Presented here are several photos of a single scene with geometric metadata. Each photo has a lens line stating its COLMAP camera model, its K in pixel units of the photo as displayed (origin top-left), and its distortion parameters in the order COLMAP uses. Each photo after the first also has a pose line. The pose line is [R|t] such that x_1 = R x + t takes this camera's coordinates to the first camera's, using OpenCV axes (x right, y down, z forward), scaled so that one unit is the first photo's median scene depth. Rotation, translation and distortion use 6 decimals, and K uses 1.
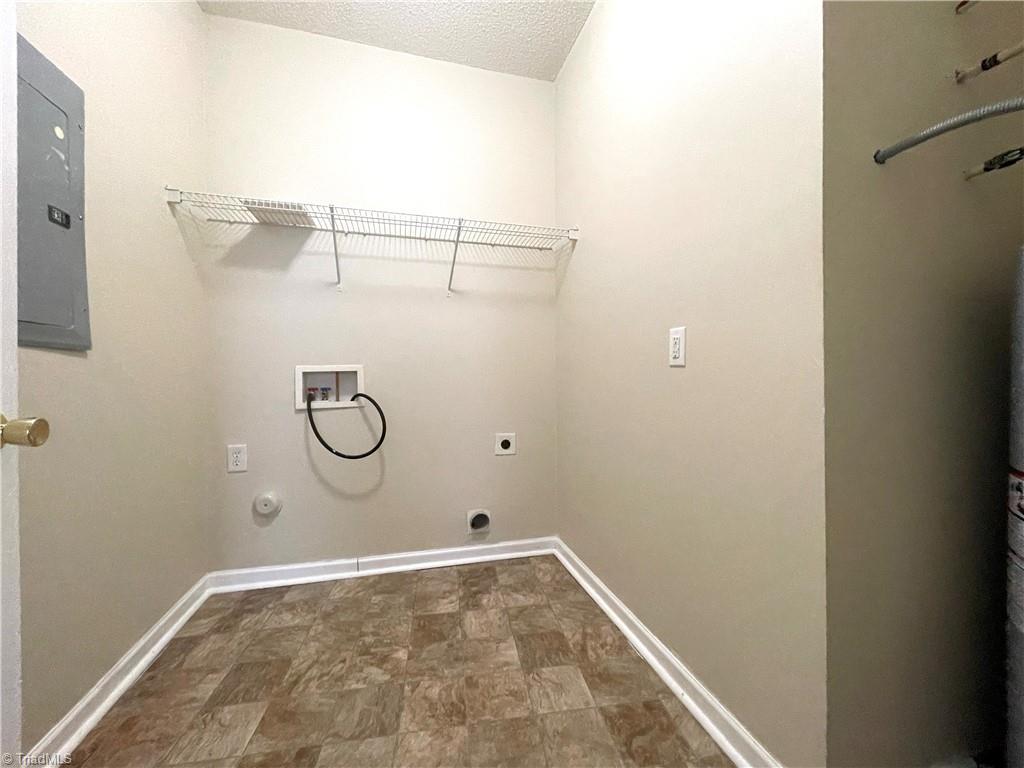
lens RADIAL K [[413.0, 0, 512.1], [0, 413.0, 378.3], [0, 0, 1]] dist [-0.001500, -0.000030]
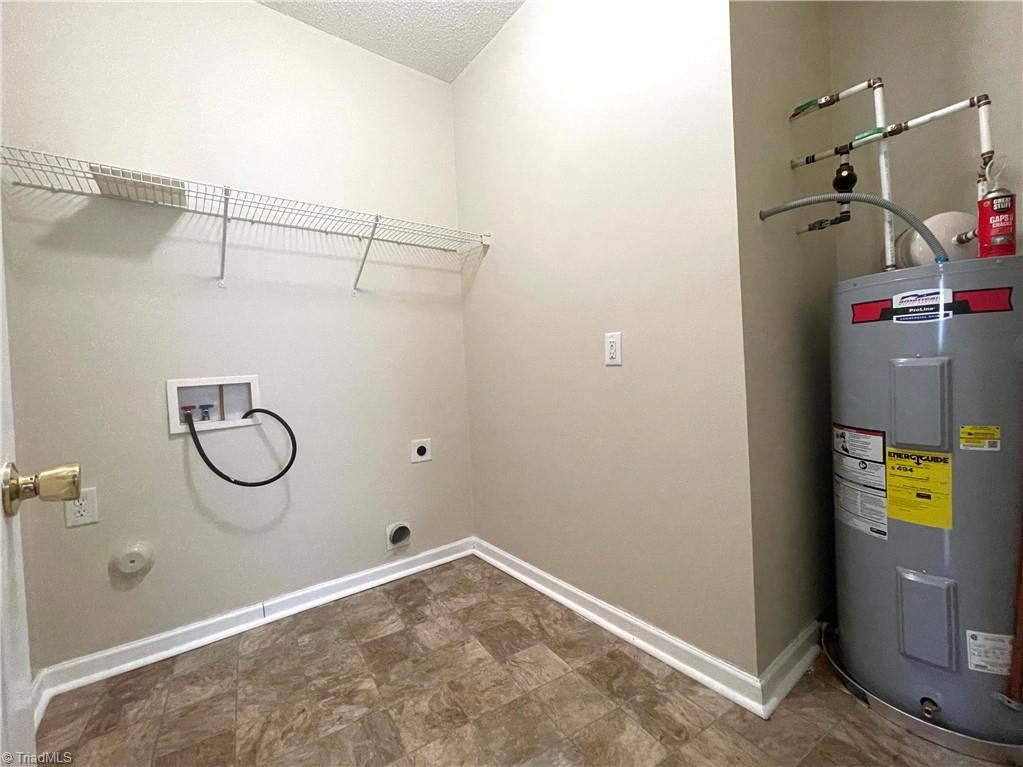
lens RADIAL K [[434.4, 0, 512.5], [0, 434.4, 377.1], [0, 0, 1]] dist [0.000405, 0.000391]
pose [[0.924895, -0.044521, 0.377607, -0.244841], [0.045247, 0.998952, 0.006954, -0.012318], [-0.377521, 0.010654, 0.925940, -0.030622]]
